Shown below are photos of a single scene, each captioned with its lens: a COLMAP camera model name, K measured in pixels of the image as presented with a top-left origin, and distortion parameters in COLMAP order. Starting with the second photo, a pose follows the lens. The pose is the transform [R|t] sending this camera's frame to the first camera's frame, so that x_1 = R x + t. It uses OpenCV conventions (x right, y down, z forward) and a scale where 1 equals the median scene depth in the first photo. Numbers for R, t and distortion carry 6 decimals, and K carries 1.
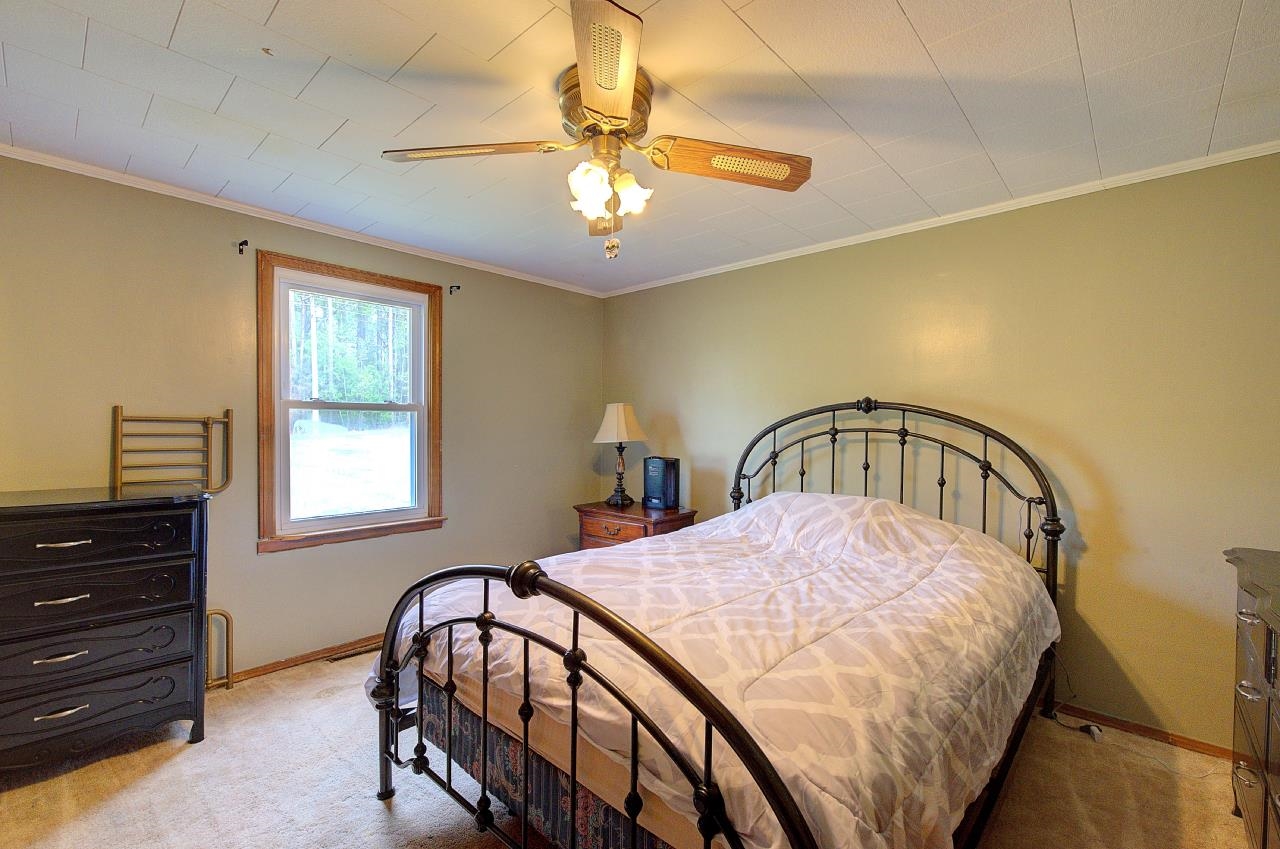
lens RADIAL K [[553.8, 0, 642.3], [0, 553.8, 429.0], [0, 0, 1]] dist [-0.004431, 0.000186]
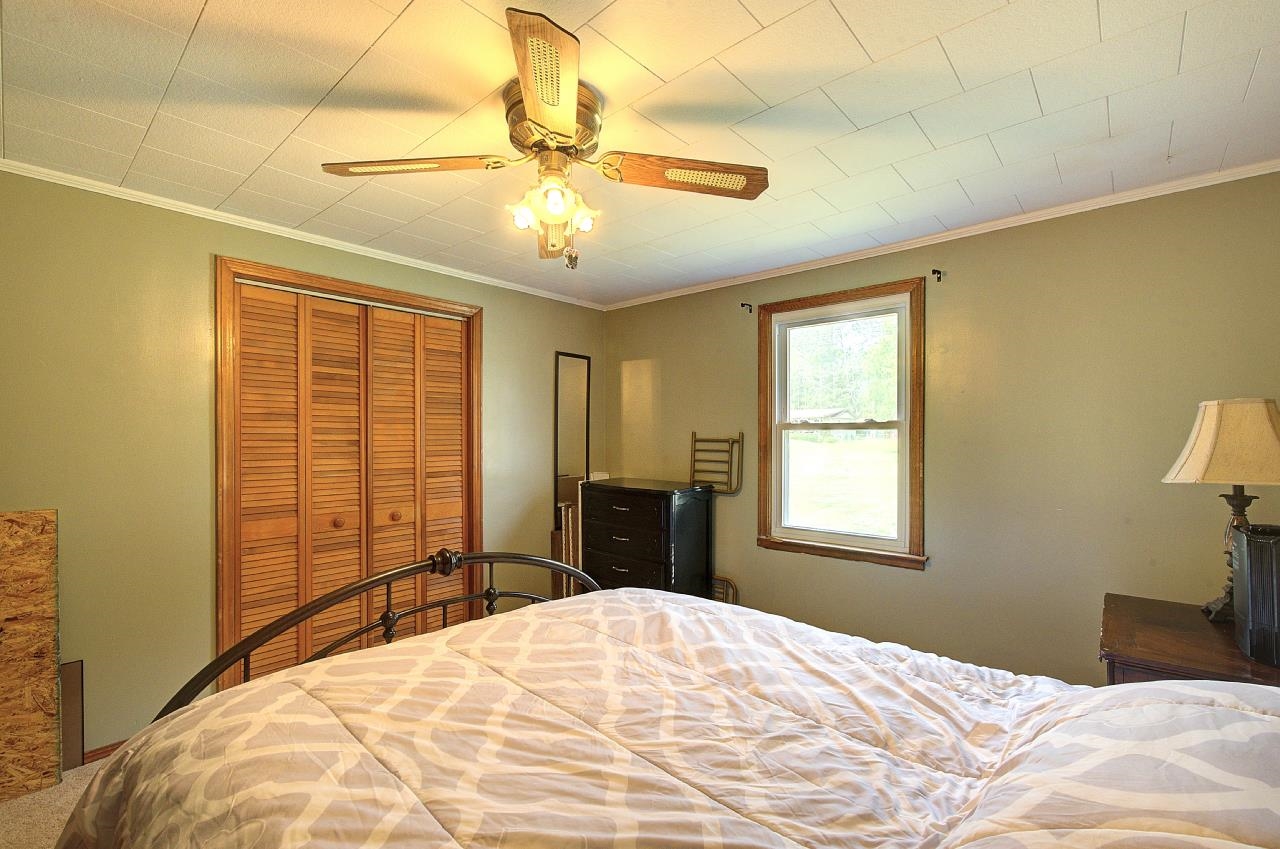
lens RADIAL K [[553.8, 0, 643.1], [0, 553.8, 432.2], [0, 0, 1]] dist [-0.004431, 0.000186]
pose [[0.021090, -0.016177, -0.999647, 0.600482], [-0.007855, 0.999836, -0.016345, -0.012439], [0.999747, 0.008197, 0.020960, 0.758418]]
